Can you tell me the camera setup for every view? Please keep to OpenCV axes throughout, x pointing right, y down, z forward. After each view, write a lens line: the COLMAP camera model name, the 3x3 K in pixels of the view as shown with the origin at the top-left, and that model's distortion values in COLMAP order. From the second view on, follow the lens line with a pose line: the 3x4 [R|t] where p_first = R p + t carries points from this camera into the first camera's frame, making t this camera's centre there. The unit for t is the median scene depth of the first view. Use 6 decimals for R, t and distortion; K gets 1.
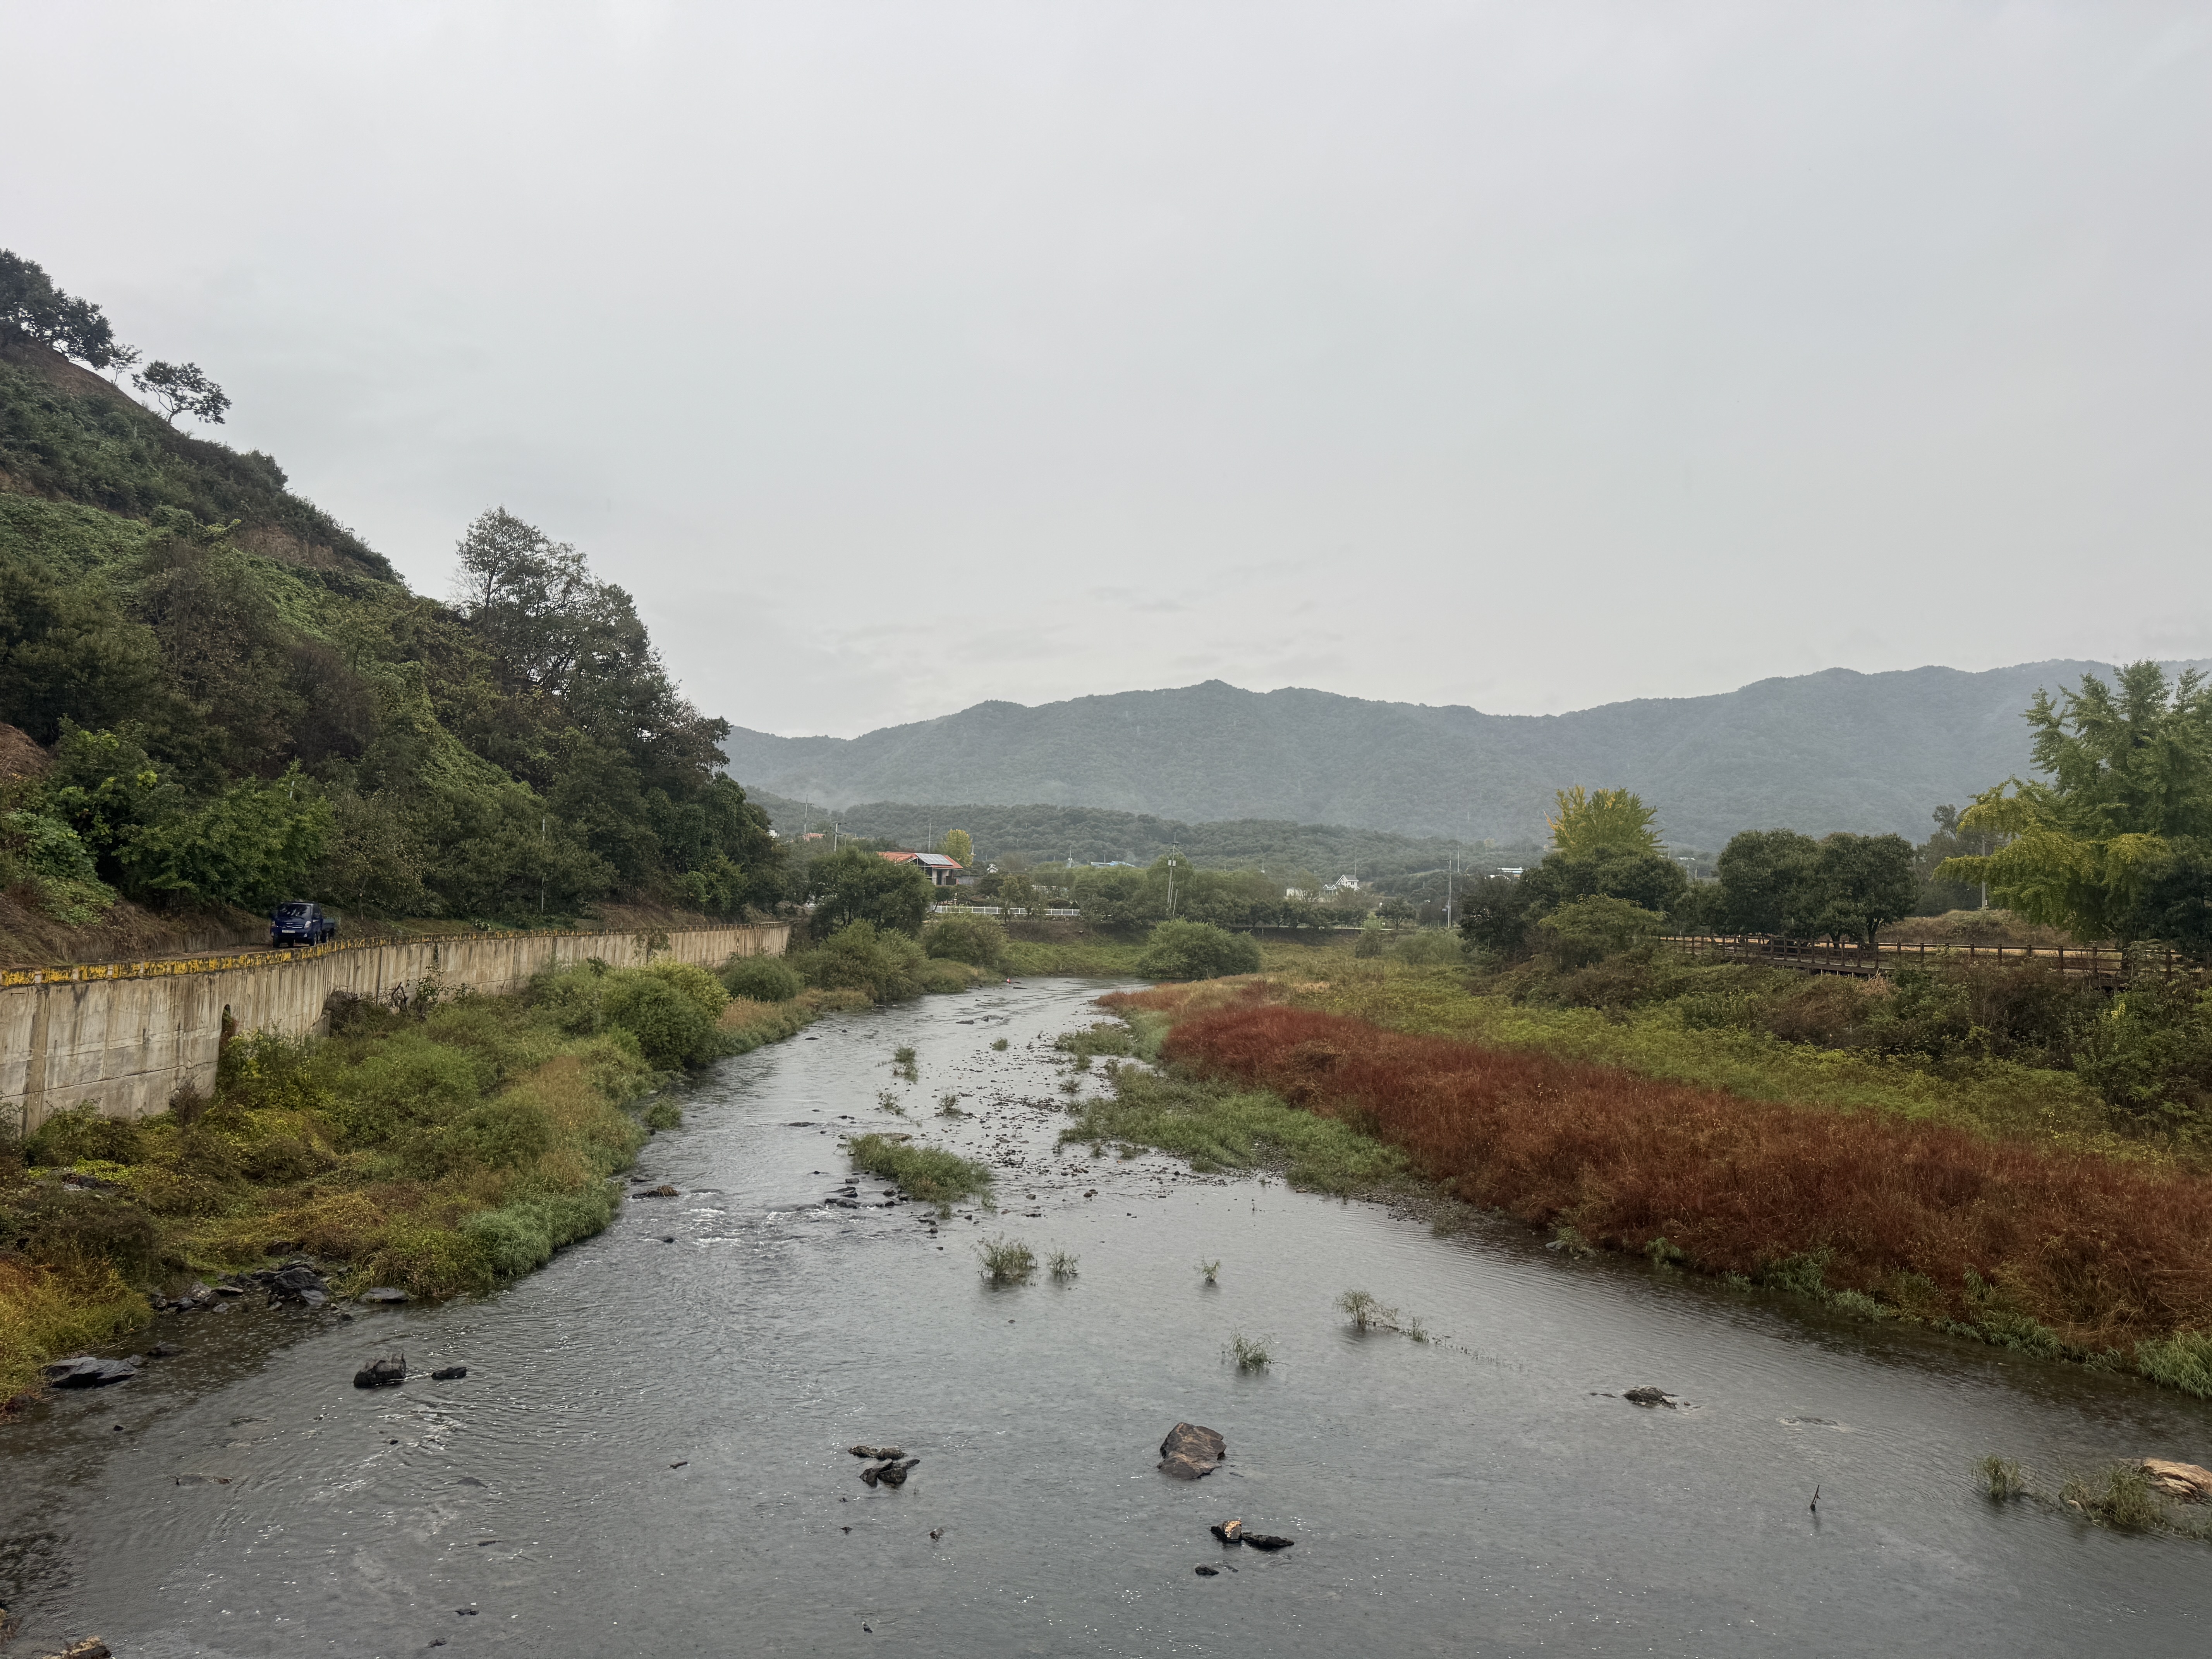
lens RADIAL K [[1535.0, 0, 1104.0], [0, 1535.0, 840.6], [0, 0, 1]] dist [0.063236, -0.073280]
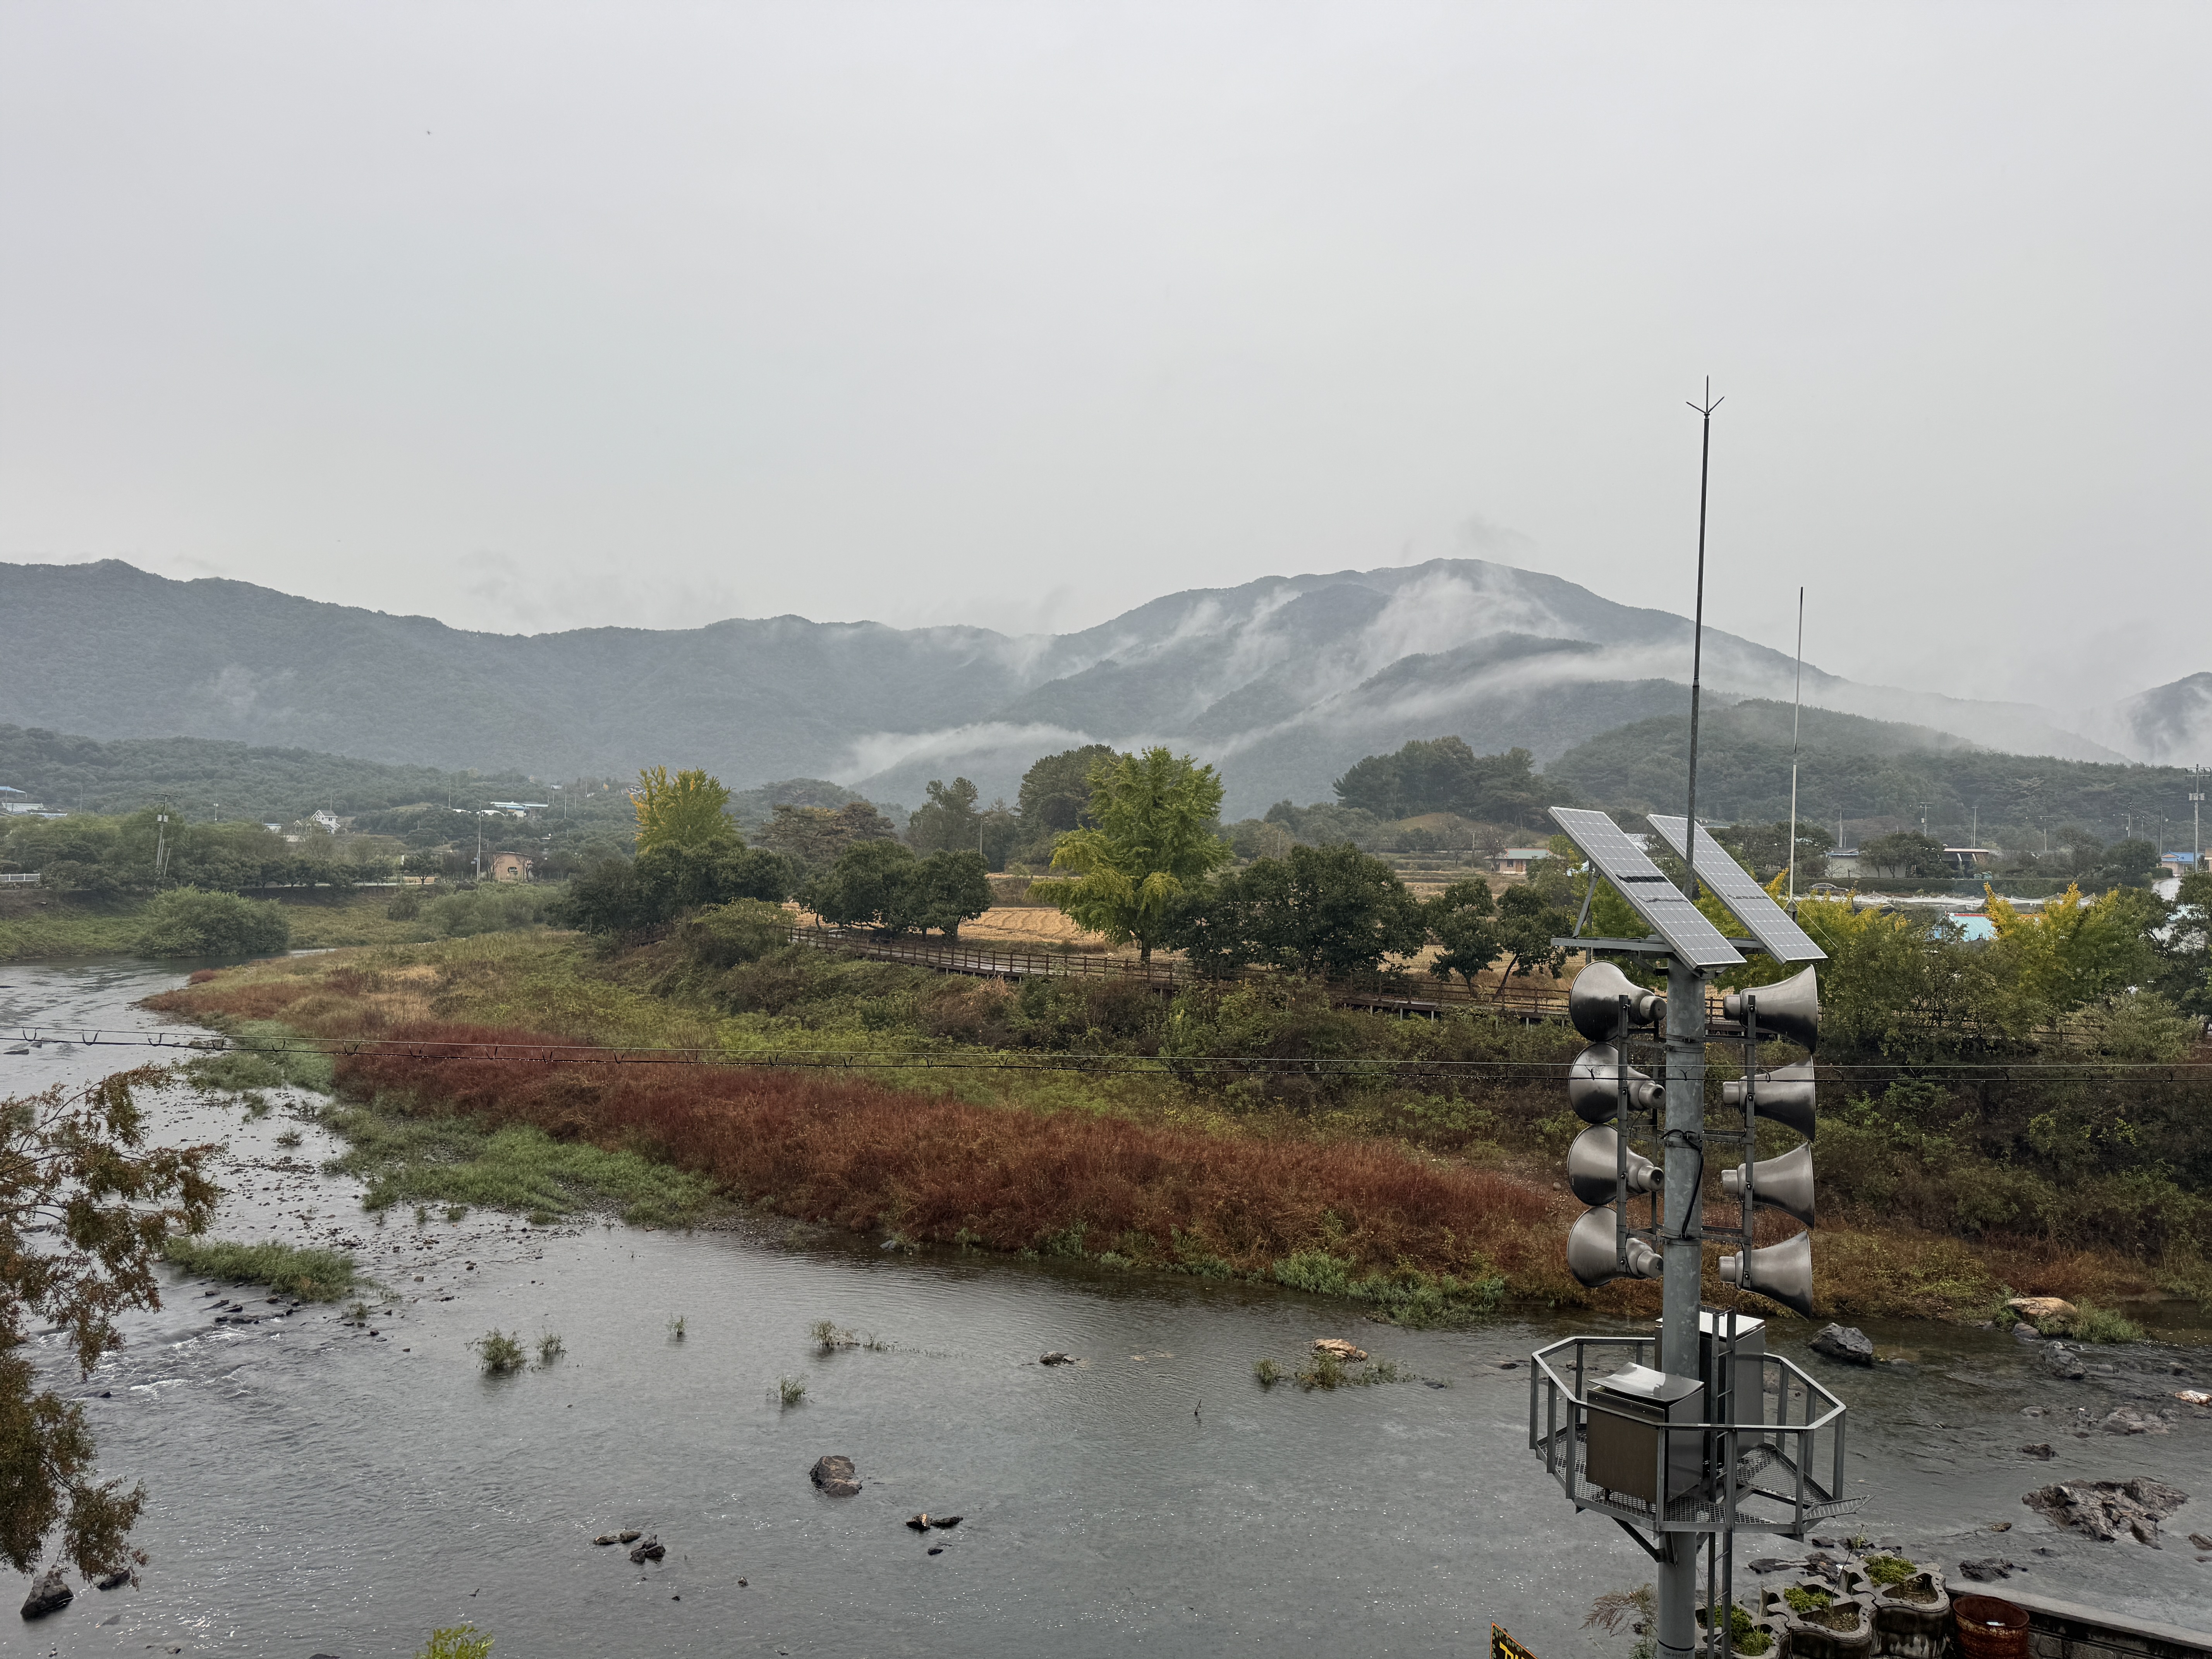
lens RADIAL K [[1535.0, 0, 1108.7], [0, 1535.0, 827.8], [0, 0, 1]] dist [0.063236, -0.073280]
pose [[0.792318, 0.000569, 0.610108, -0.150346], [-0.028892, 0.998913, 0.036590, -0.061446], [-0.609424, -0.046618, 0.791473, -0.056300]]
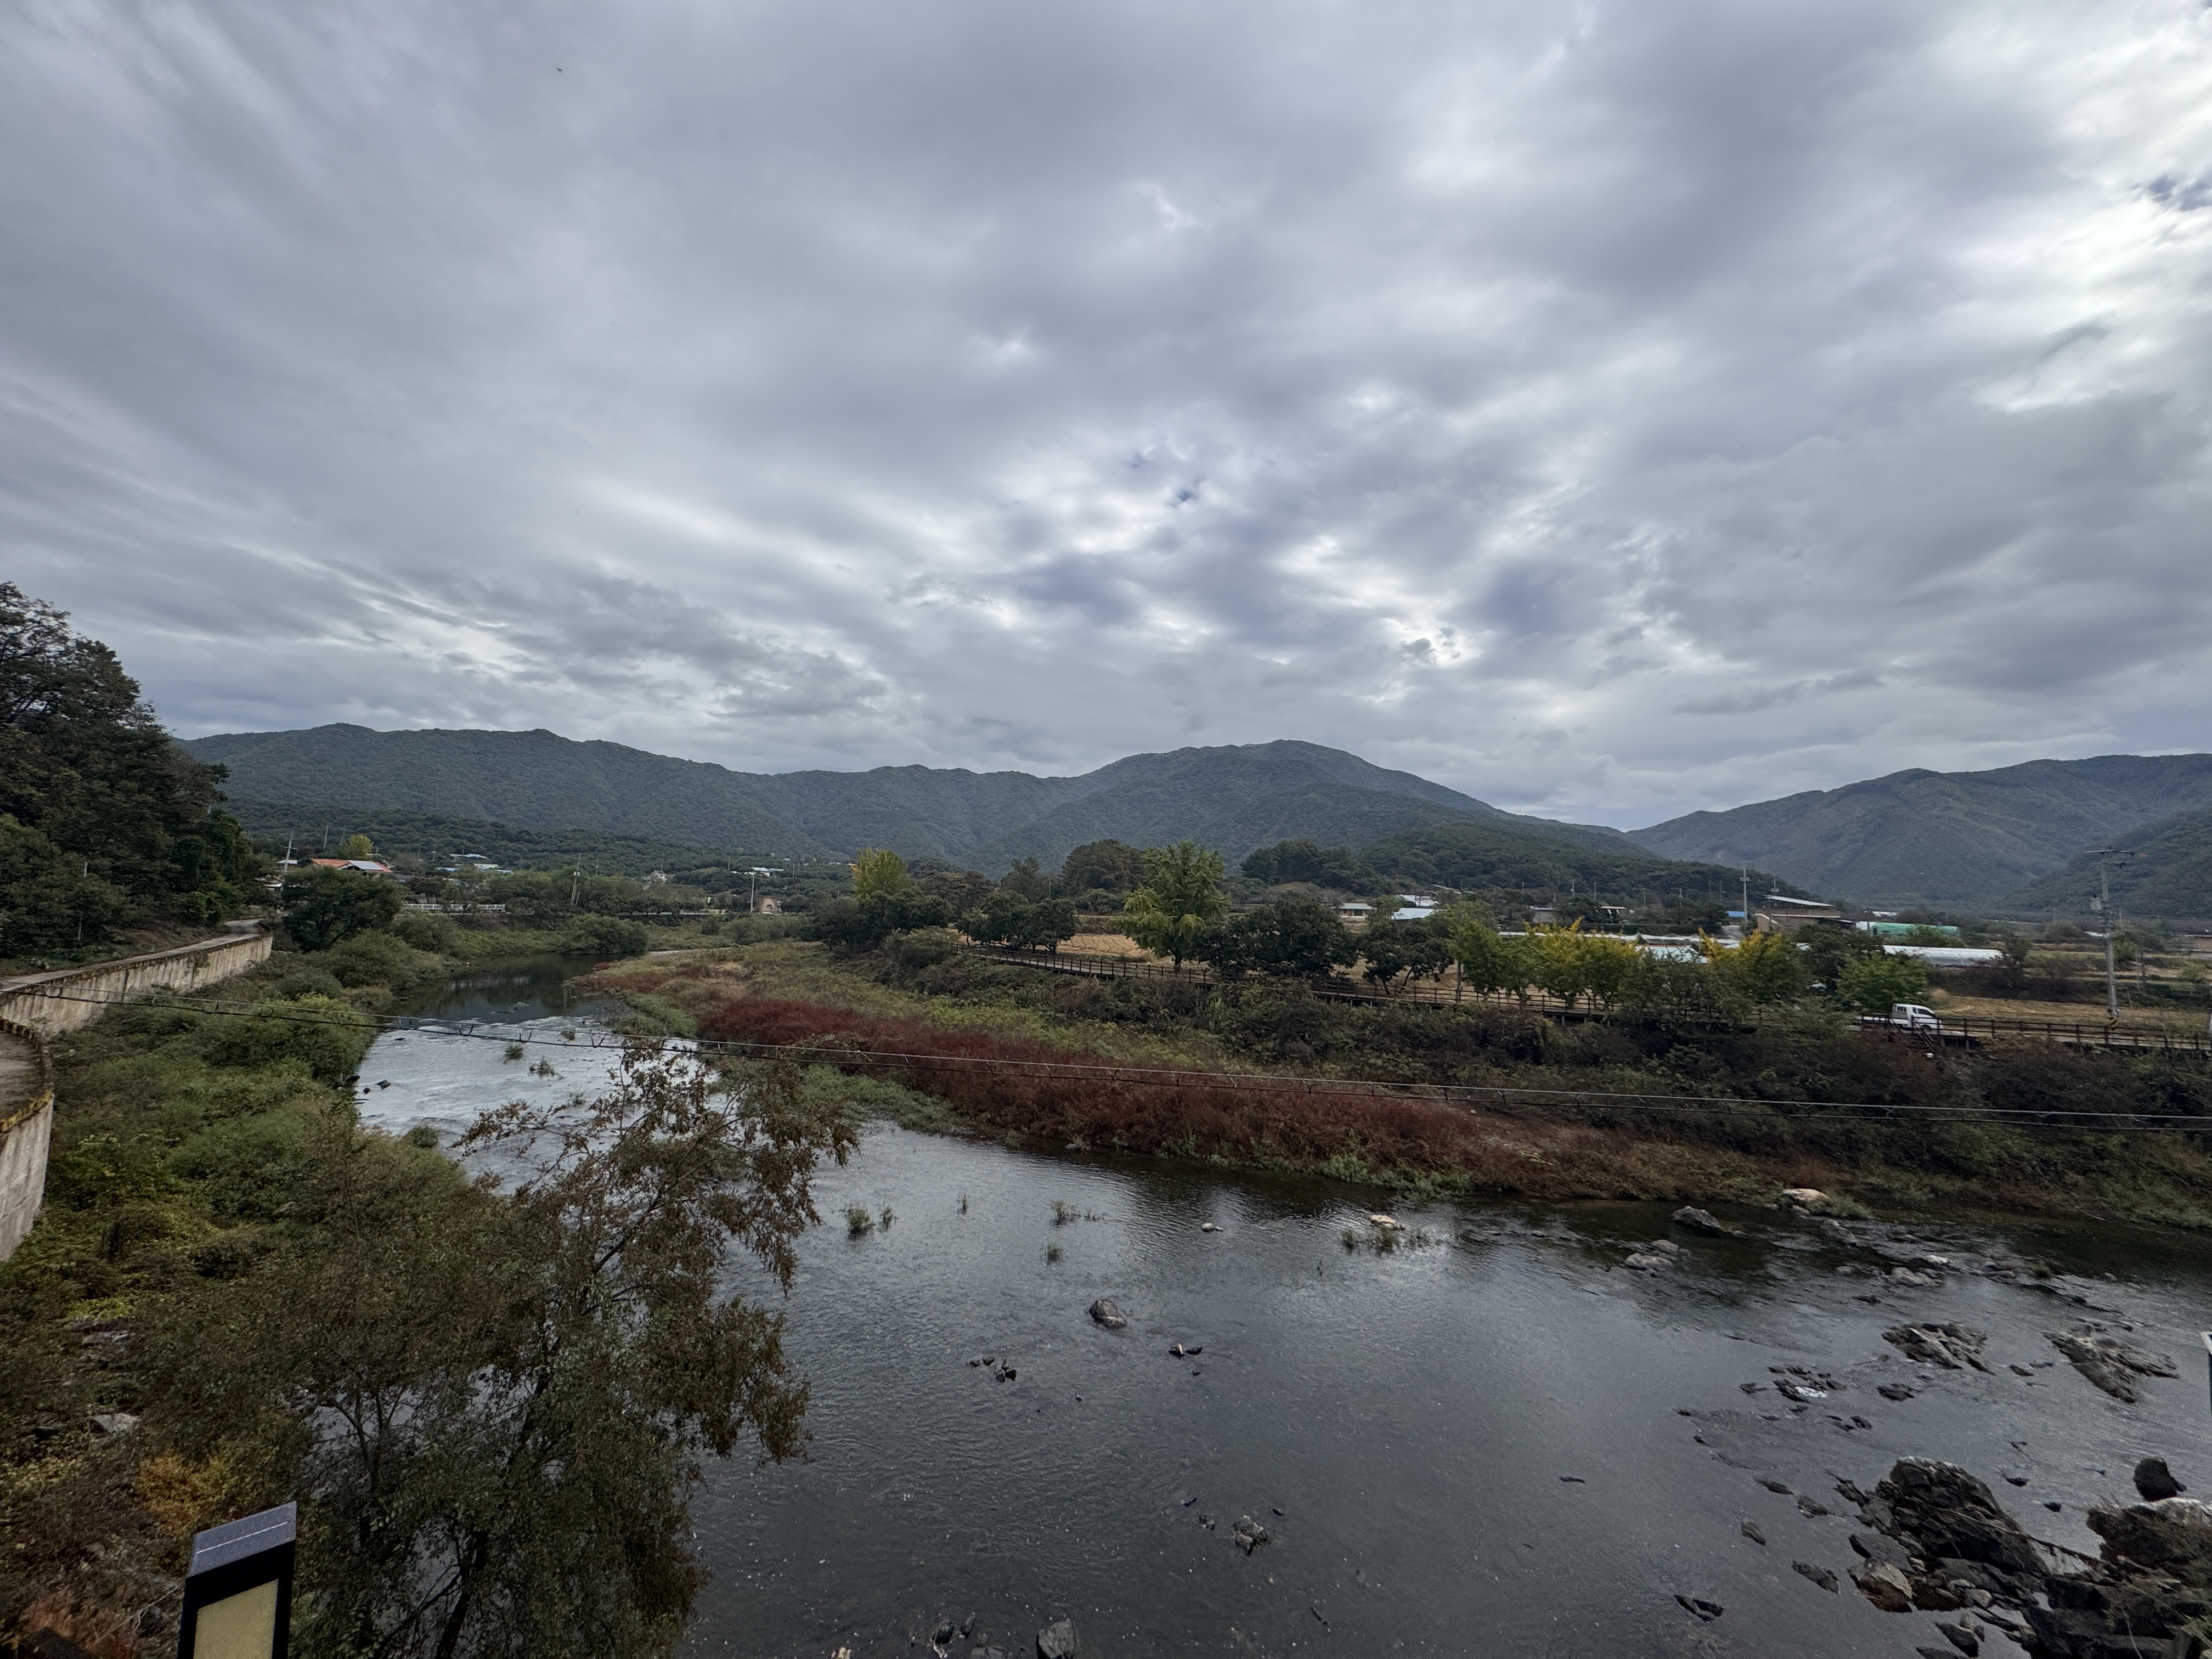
lens RADIAL K [[871.8, 0, 1096.9], [0, 871.8, 816.7], [0, 0, 1]] dist [-0.005866, 0.001141]
pose [[0.786411, 0.062740, 0.614510, -0.181333], [-0.044425, 0.997997, -0.045040, -0.056685], [-0.616104, 0.008120, 0.787623, 0.018152]]
